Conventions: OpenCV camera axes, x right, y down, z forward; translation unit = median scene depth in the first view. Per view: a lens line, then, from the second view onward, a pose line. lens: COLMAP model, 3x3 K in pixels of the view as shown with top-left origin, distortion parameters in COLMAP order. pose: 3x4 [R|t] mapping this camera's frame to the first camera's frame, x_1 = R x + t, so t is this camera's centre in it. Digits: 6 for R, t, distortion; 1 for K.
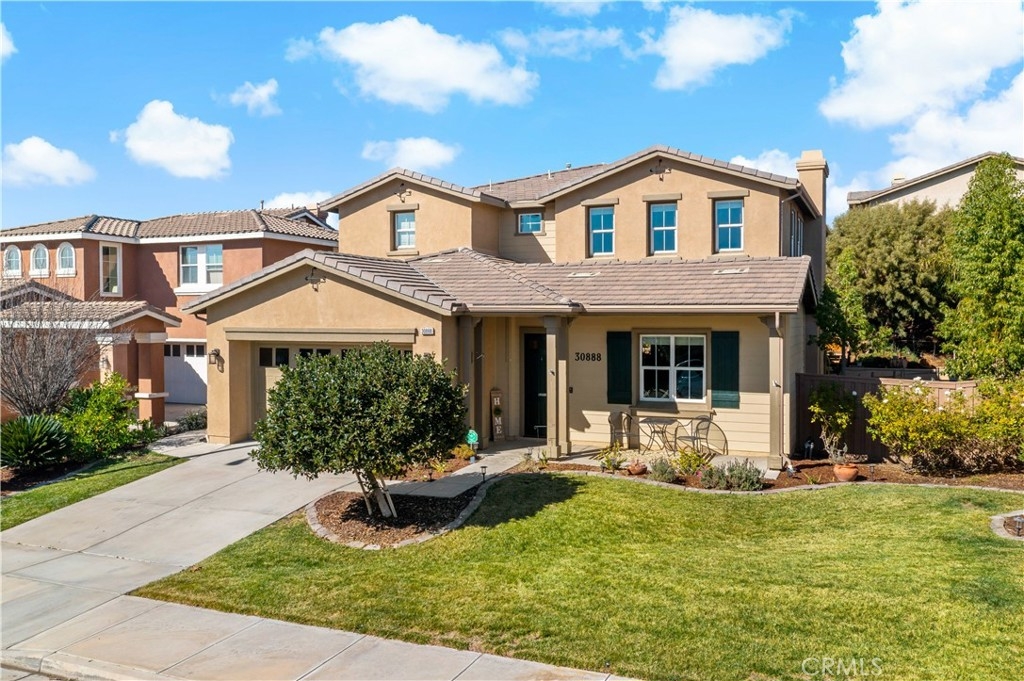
lens RADIAL K [[846.6, 0, 495.7], [0, 846.6, 338.8], [0, 0, 1]] dist [-0.012322, 0.007740]
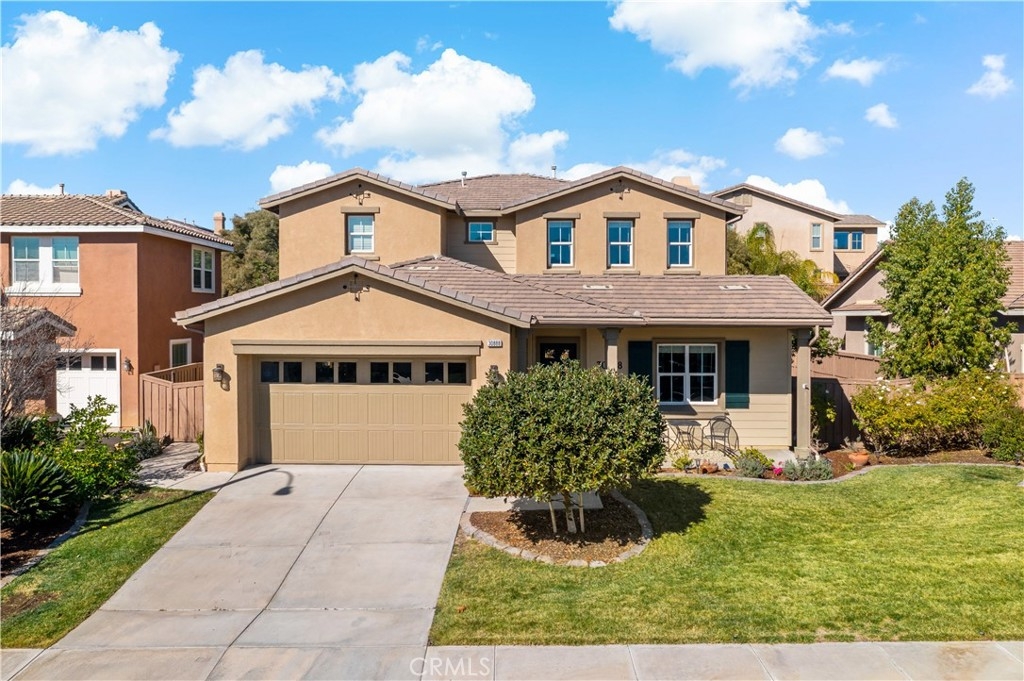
lens RADIAL K [[846.6, 0, 495.7], [0, 846.6, 338.8], [0, 0, 1]] dist [-0.012322, 0.007740]
pose [[0.916798, -0.008579, 0.399258, -0.462955], [0.006746, 0.999959, 0.005996, -0.019839], [-0.399293, -0.002804, 0.916819, 0.089252]]
